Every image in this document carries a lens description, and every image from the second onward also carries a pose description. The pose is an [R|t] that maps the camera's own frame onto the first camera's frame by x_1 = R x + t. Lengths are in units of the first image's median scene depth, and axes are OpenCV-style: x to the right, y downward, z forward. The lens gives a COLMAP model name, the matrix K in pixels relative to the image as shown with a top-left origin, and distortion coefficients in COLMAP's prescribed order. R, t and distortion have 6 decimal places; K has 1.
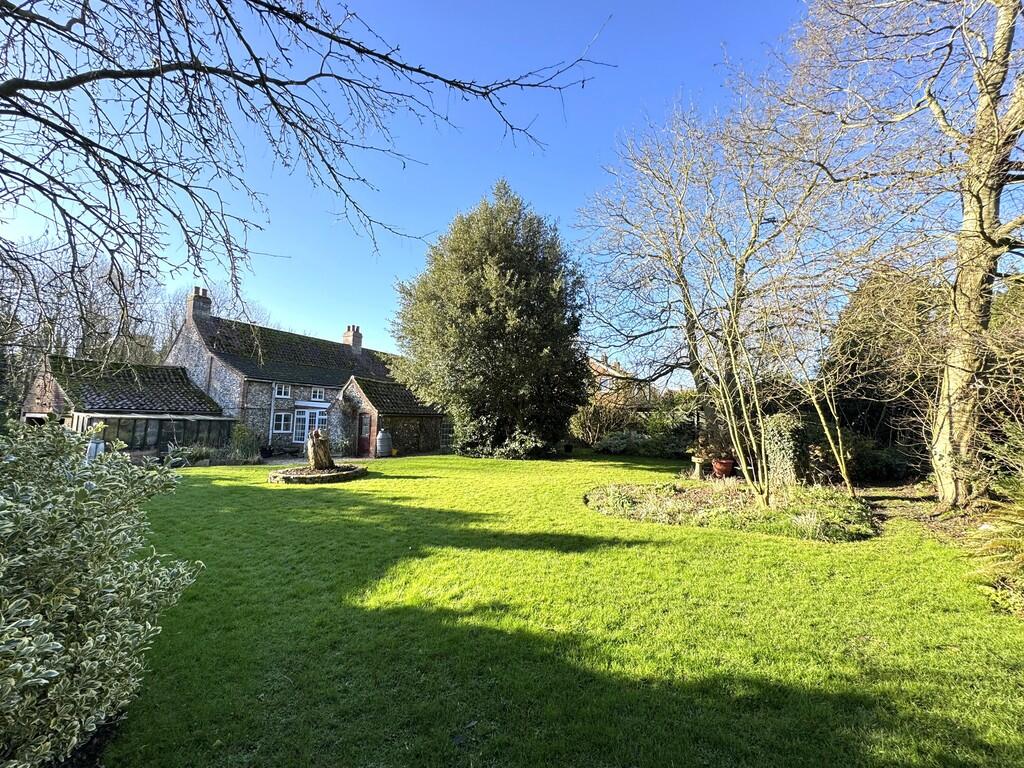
lens RADIAL K [[408.0, 0, 509.3], [0, 408.0, 386.0], [0, 0, 1]] dist [-0.001082, 0.000380]
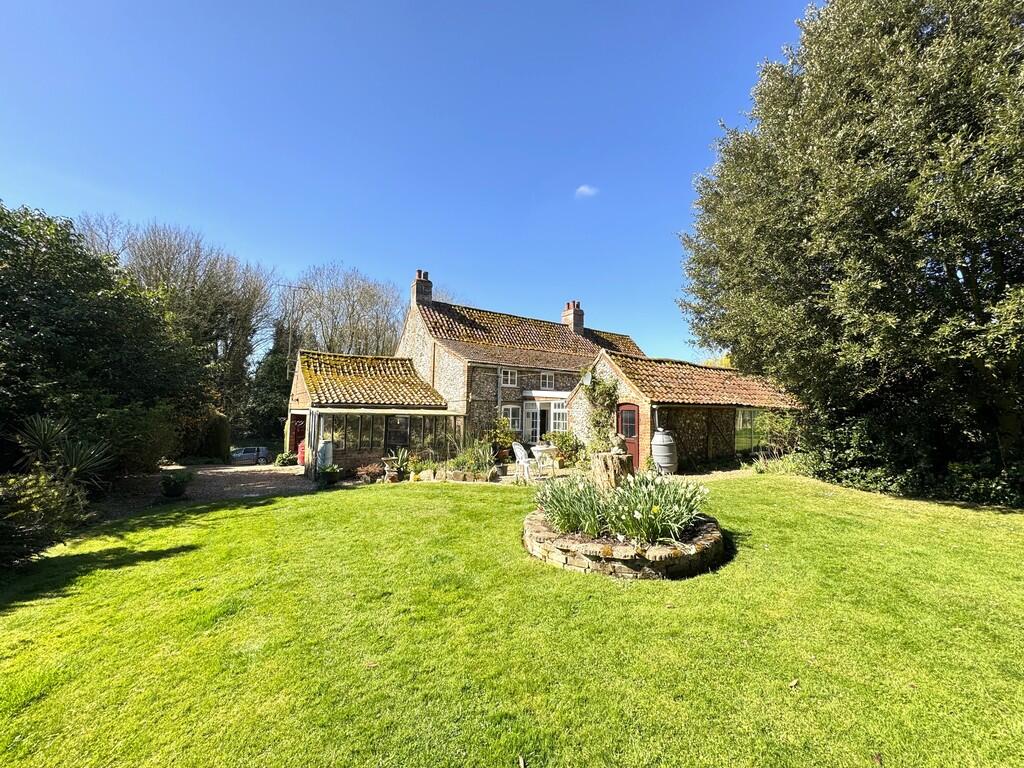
lens RADIAL K [[408.0, 0, 508.9], [0, 408.0, 386.9], [0, 0, 1]] dist [-0.001082, 0.000380]
pose [[0.891014, -0.035743, -0.452566, -0.197960], [0.043635, 0.999023, 0.007006, 0.023634], [0.451874, -0.025990, 0.891703, 0.293604]]
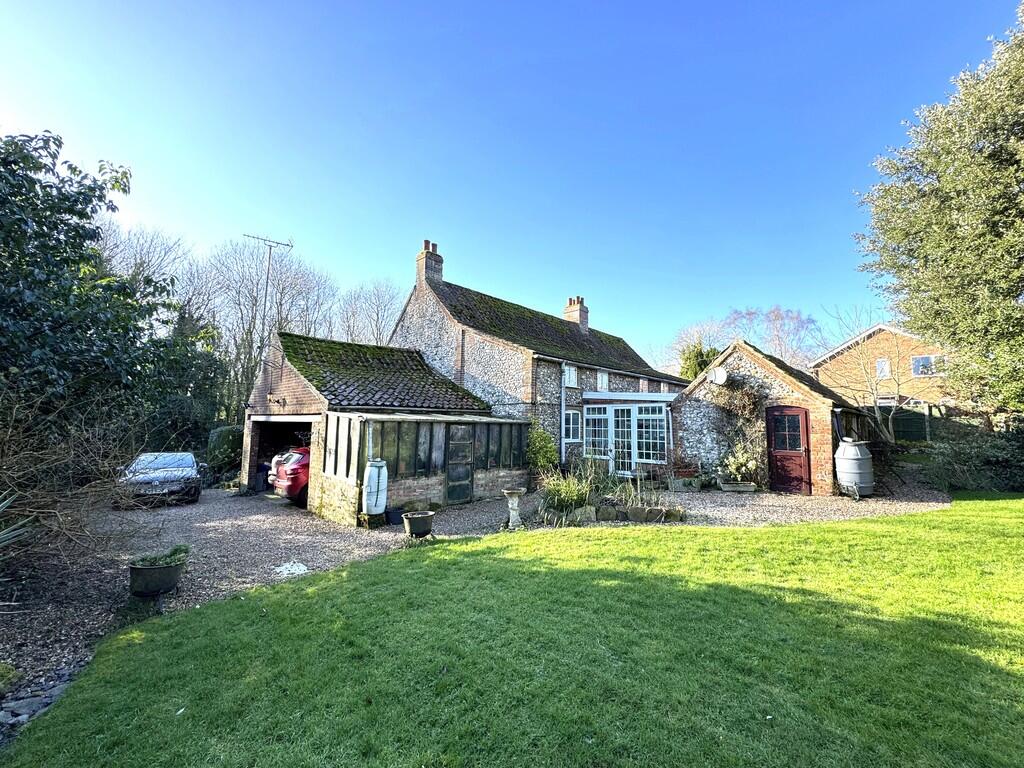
lens RADIAL K [[408.0, 0, 511.6], [0, 408.0, 389.9], [0, 0, 1]] dist [-0.001082, 0.000380]
pose [[0.967303, -0.027857, -0.252089, -0.488903], [0.029327, 0.999568, 0.002077, 0.029671], [0.251922, -0.009402, 0.967702, 0.364942]]
